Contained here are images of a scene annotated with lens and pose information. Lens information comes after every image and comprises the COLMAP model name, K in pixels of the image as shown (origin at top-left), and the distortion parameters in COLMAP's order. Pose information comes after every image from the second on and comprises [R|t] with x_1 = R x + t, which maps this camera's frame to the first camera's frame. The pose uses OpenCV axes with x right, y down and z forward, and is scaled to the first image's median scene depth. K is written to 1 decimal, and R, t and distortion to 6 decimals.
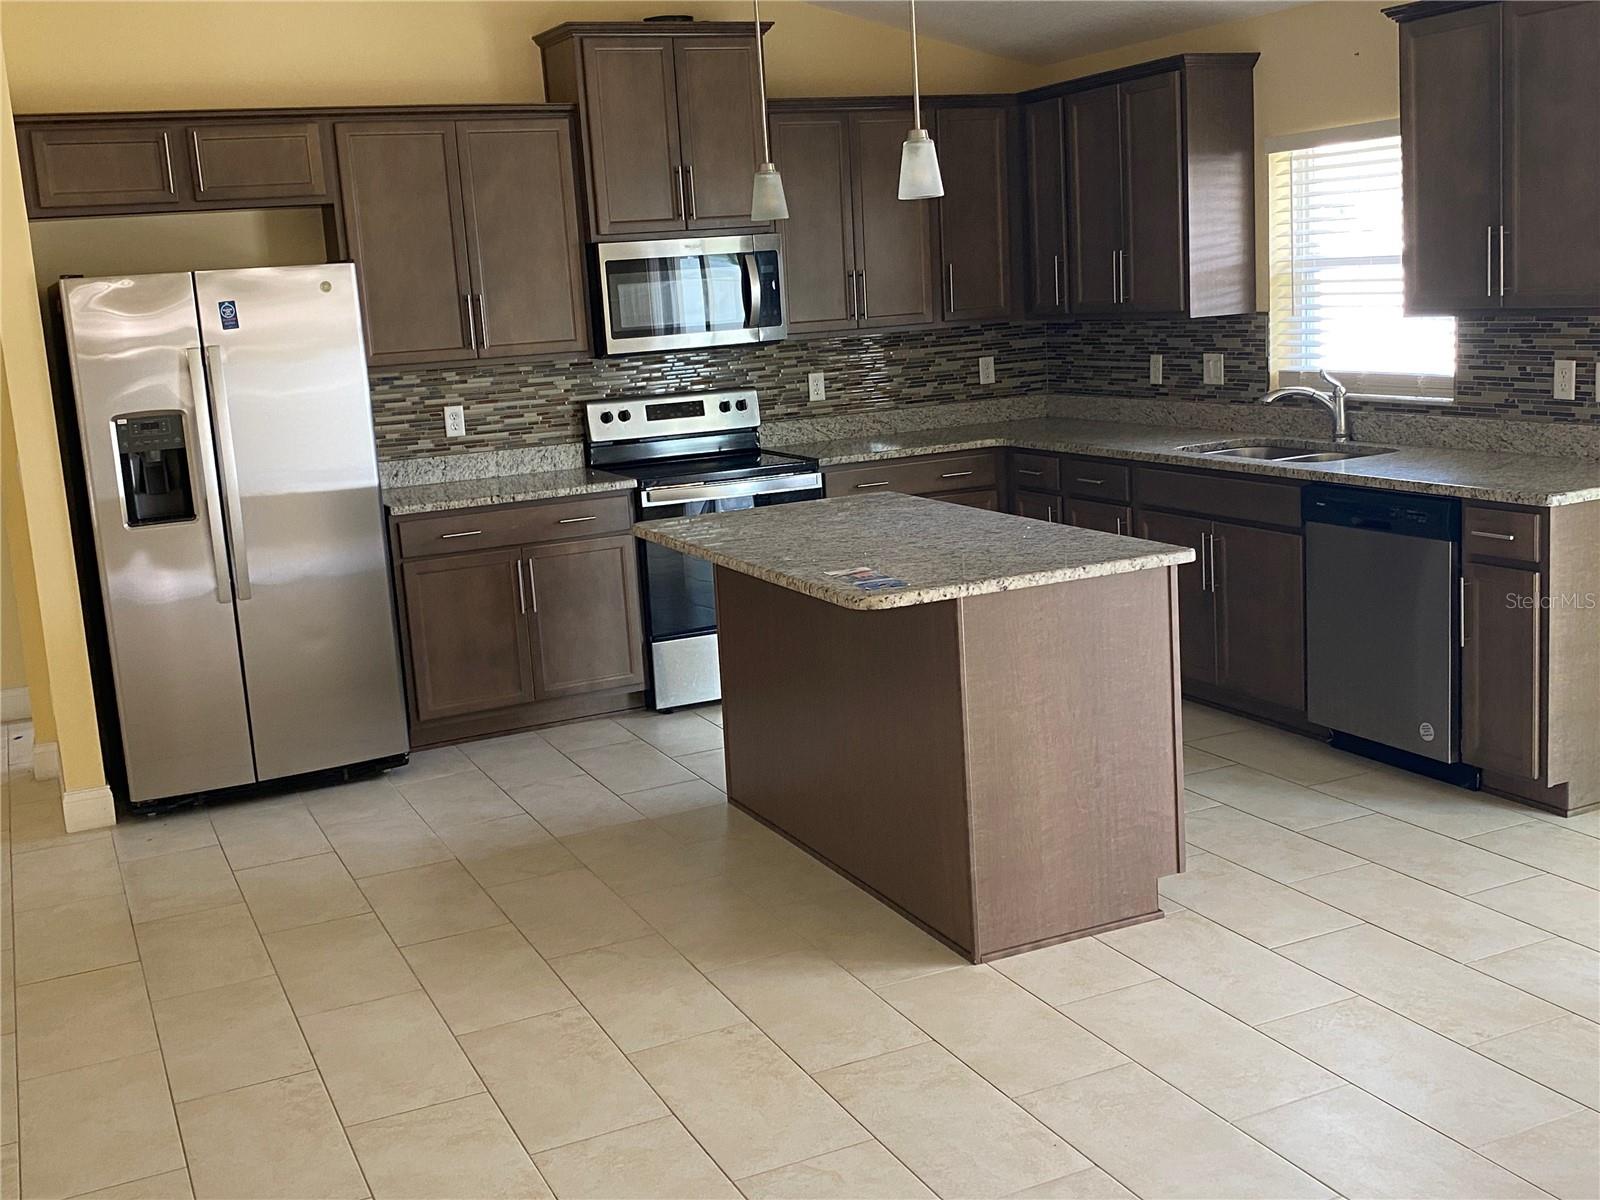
lens RADIAL K [[1674.2, 0, 796.6], [0, 1674.2, 562.0], [0, 0, 1]] dist [0.228204, -0.763883]
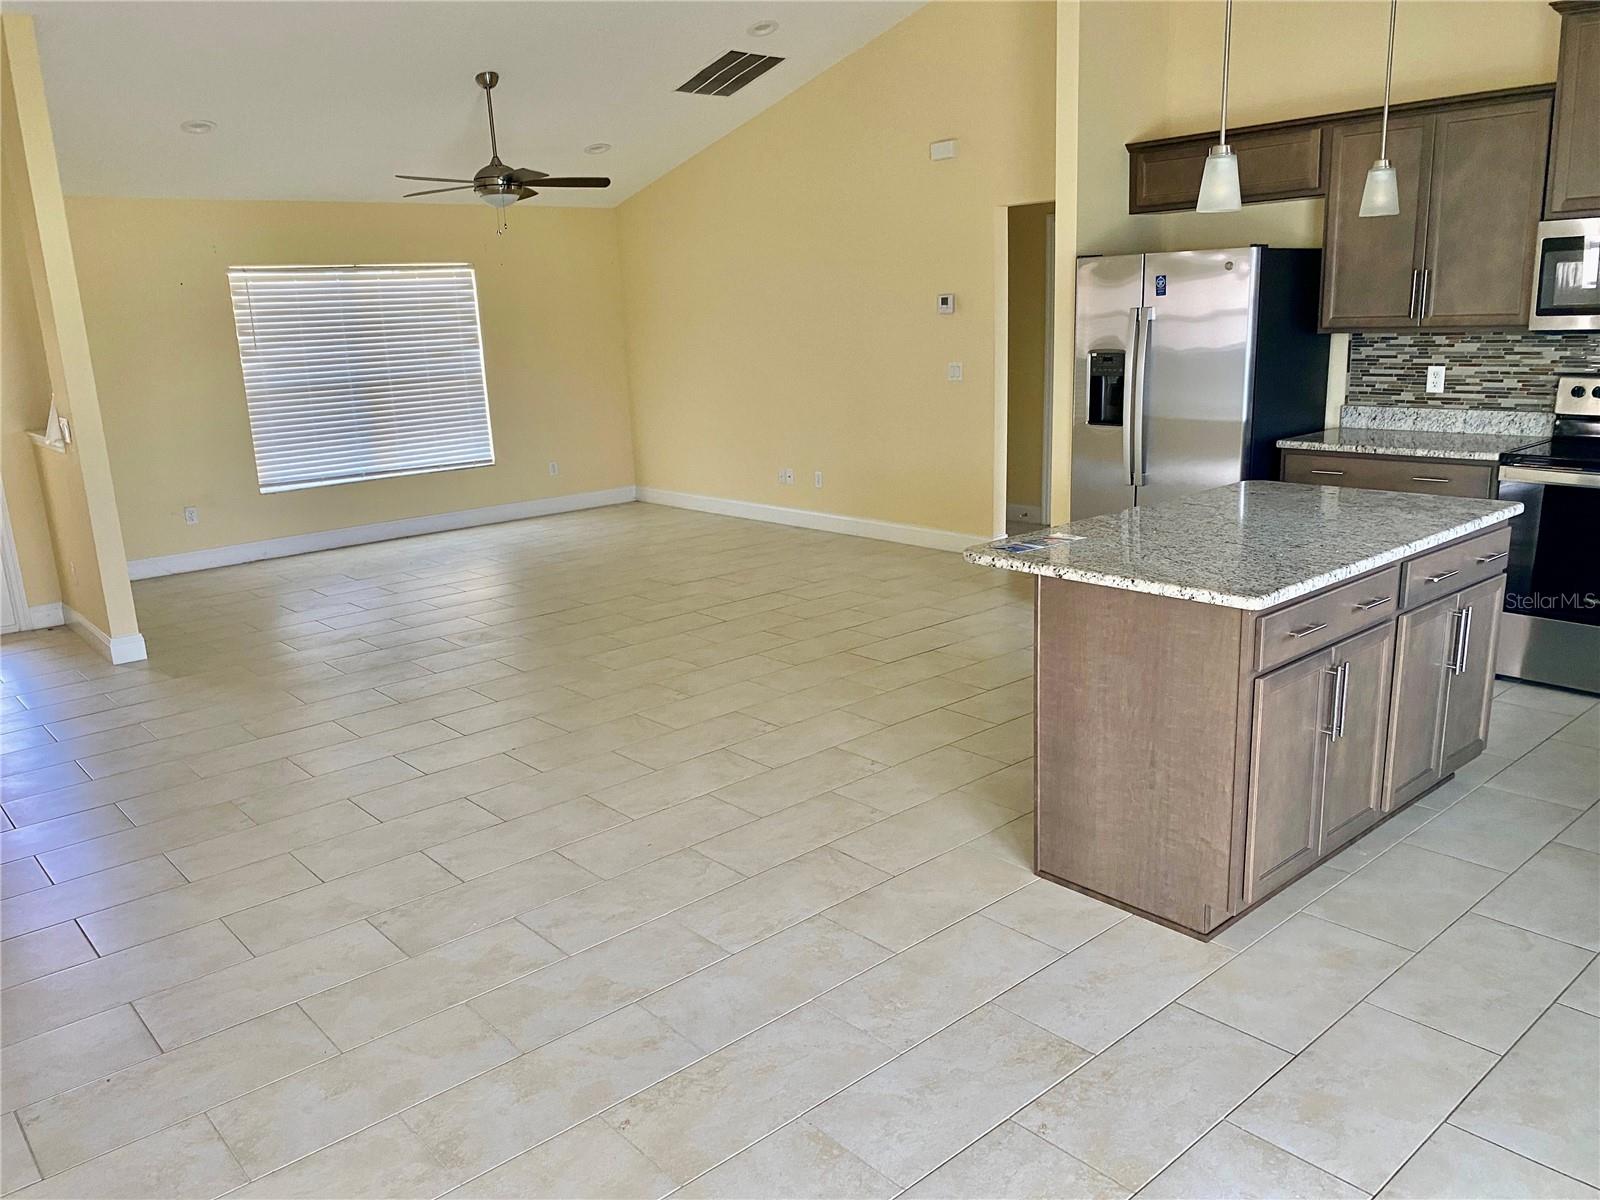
lens RADIAL K [[1229.5, 0, 800.0], [0, 1229.5, 600.0], [0, 0, 1]] dist [0.054857, -0.087385]
pose [[0.285474, 0.275056, -0.918068, 0.507439], [-0.136724, 0.959821, 0.245050, -0.089734], [0.948584, 0.055567, 0.311611, 0.345754]]
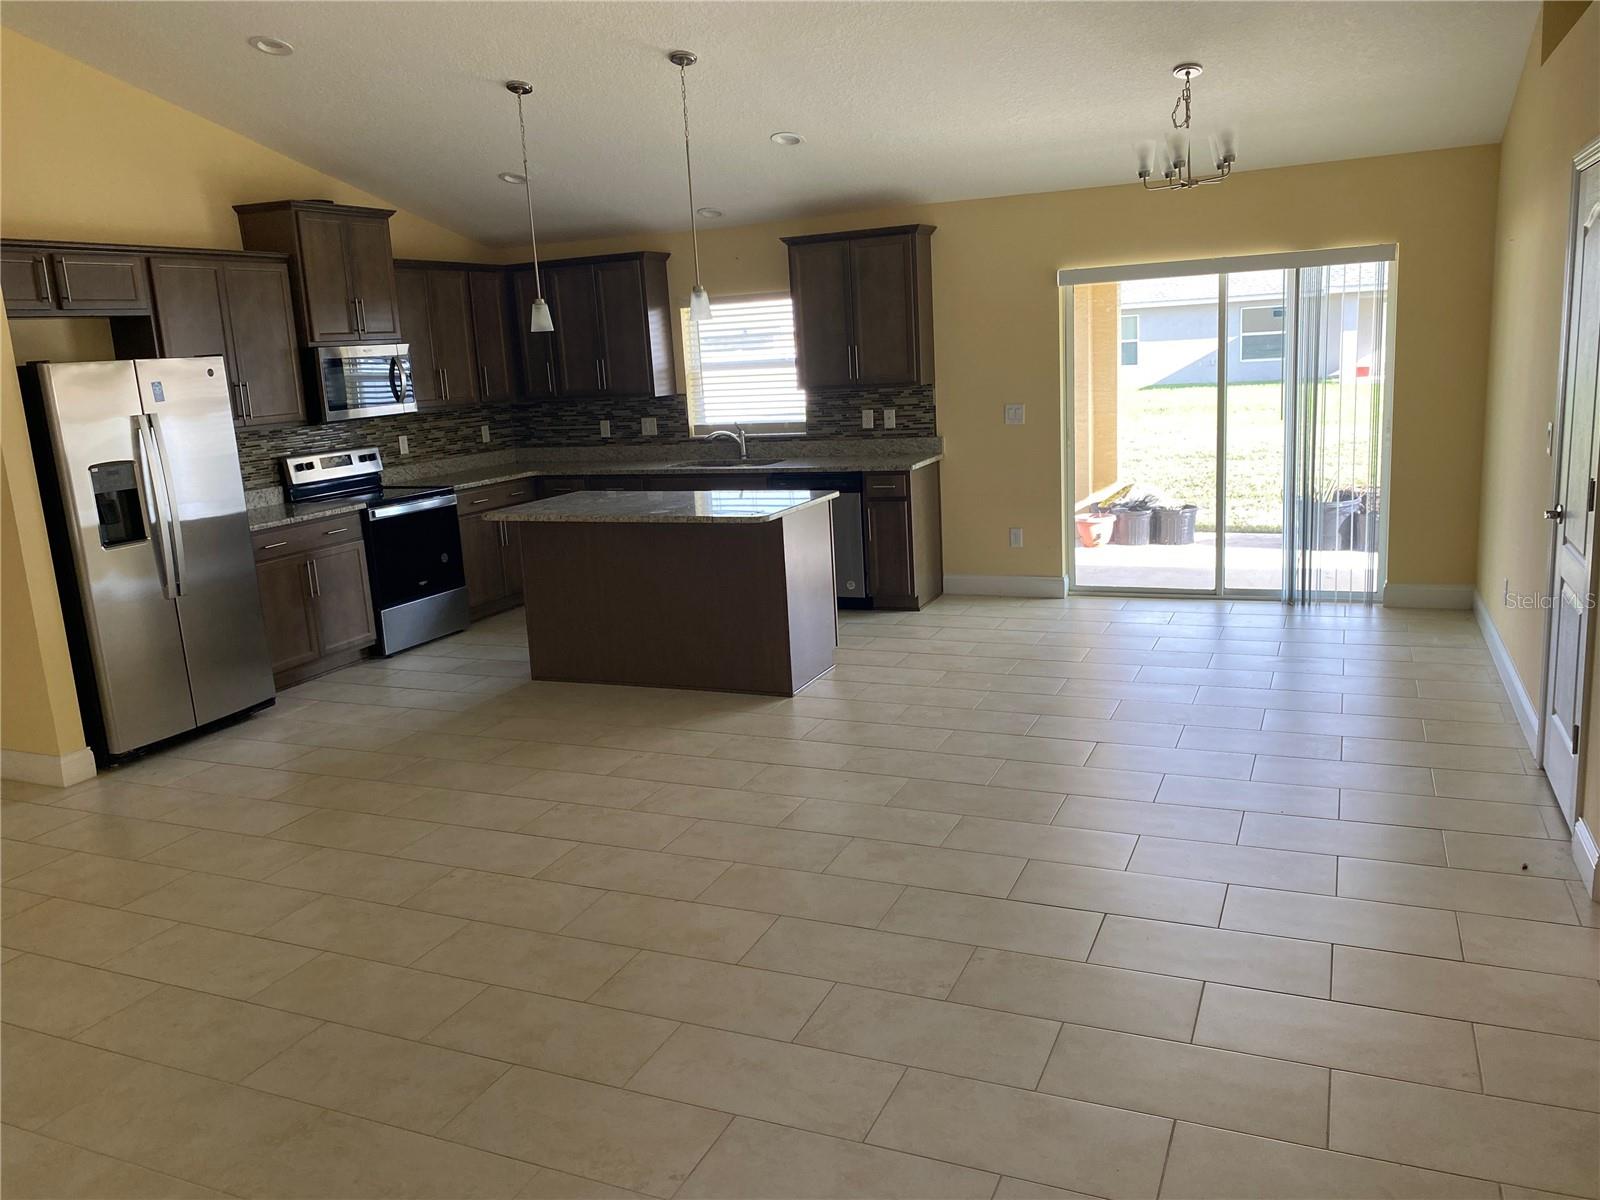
lens RADIAL K [[1184.3, 0, 800.0], [0, 1184.3, 600.0], [0, 0, 1]] dist [0.079491, -0.199732]
pose [[0.751347, -0.116508, 0.649541, -0.500372], [0.119412, 0.992046, 0.039815, 0.040584], [-0.649014, 0.047648, 0.759283, -0.060543]]
